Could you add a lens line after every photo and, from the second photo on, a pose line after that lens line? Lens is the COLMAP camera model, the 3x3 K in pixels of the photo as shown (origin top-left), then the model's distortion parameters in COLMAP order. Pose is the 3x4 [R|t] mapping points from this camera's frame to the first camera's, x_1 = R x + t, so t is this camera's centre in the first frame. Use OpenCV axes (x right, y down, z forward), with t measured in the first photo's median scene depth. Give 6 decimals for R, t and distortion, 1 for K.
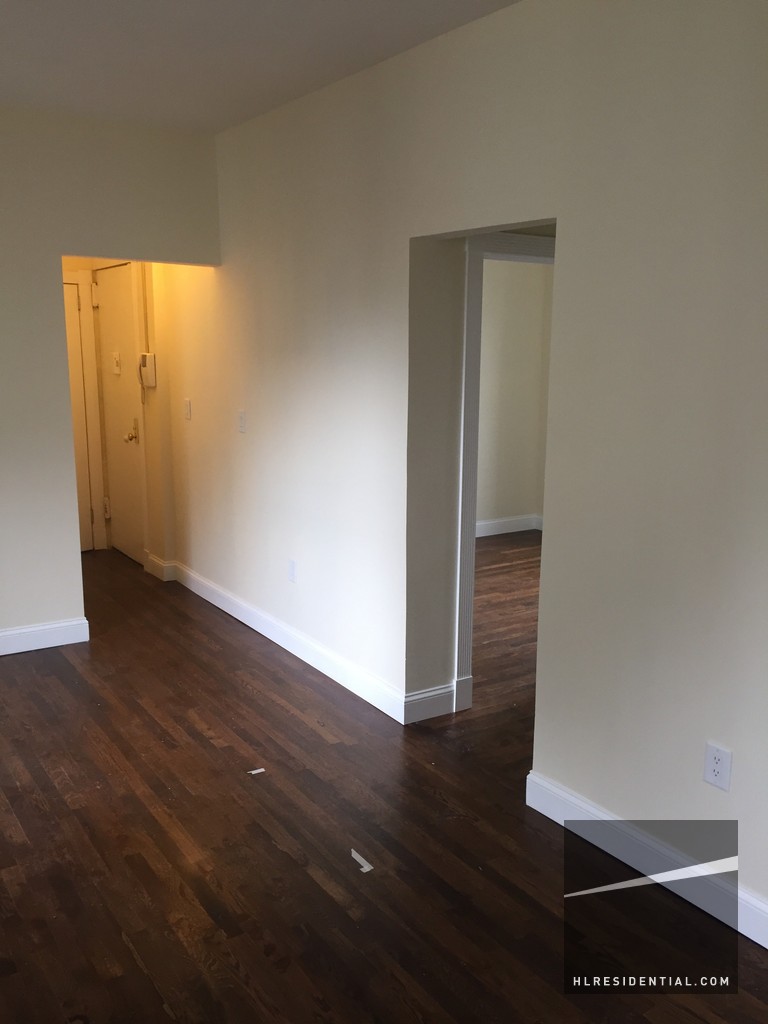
lens RADIAL K [[890.2, 0, 384.2], [0, 890.2, 512.4], [0, 0, 1]] dist [0.084304, -0.080253]
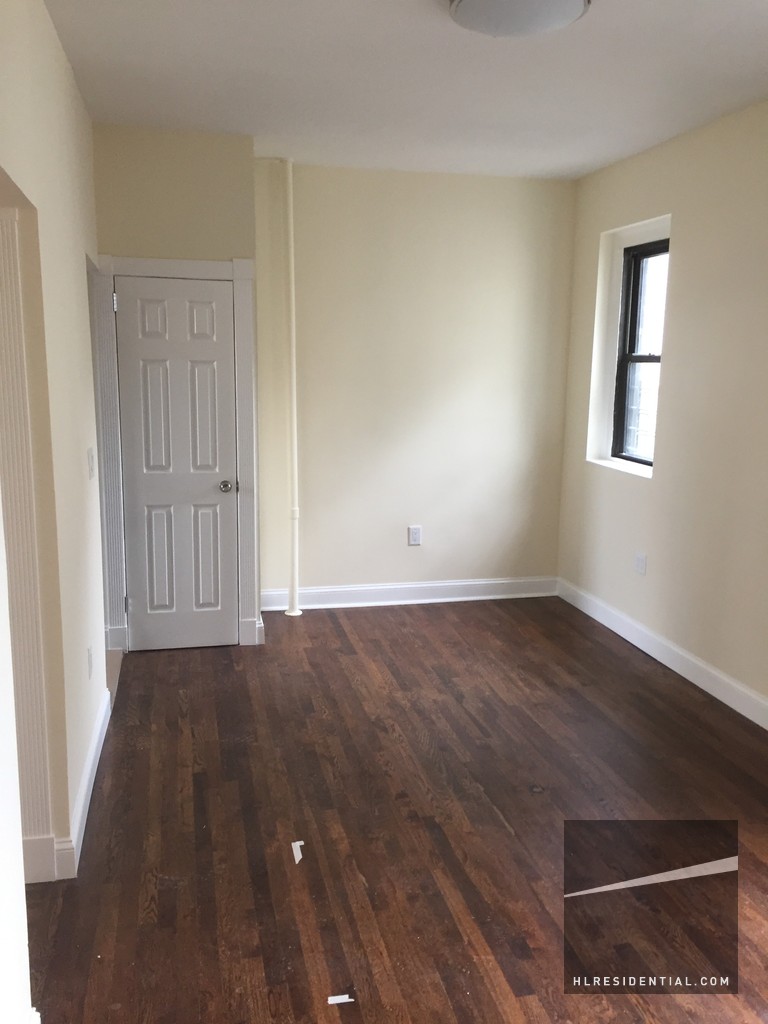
lens RADIAL K [[890.2, 0, 385.2], [0, 890.2, 512.3], [0, 0, 1]] dist [0.084304, -0.080253]
pose [[-0.934002, -0.082253, 0.347671, -0.385770], [0.043333, 0.939871, 0.338769, -0.283330], [-0.354630, 0.331477, -0.874277, 1.490466]]
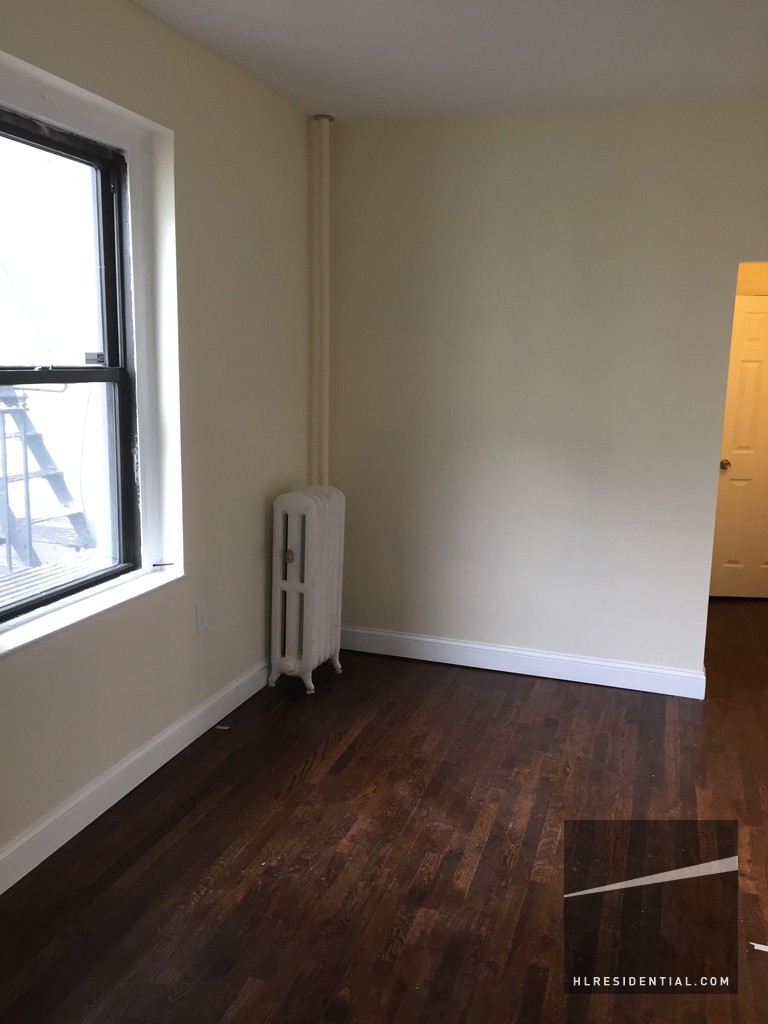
lens RADIAL K [[890.2, 0, 389.0], [0, 890.2, 512.0], [0, 0, 1]] dist [0.084304, -0.080253]
pose [[0.626041, 0.144710, -0.766245, 0.186451], [-0.162896, 0.985220, 0.052975, -0.051283], [0.762586, 0.091654, 0.640361, 0.269578]]
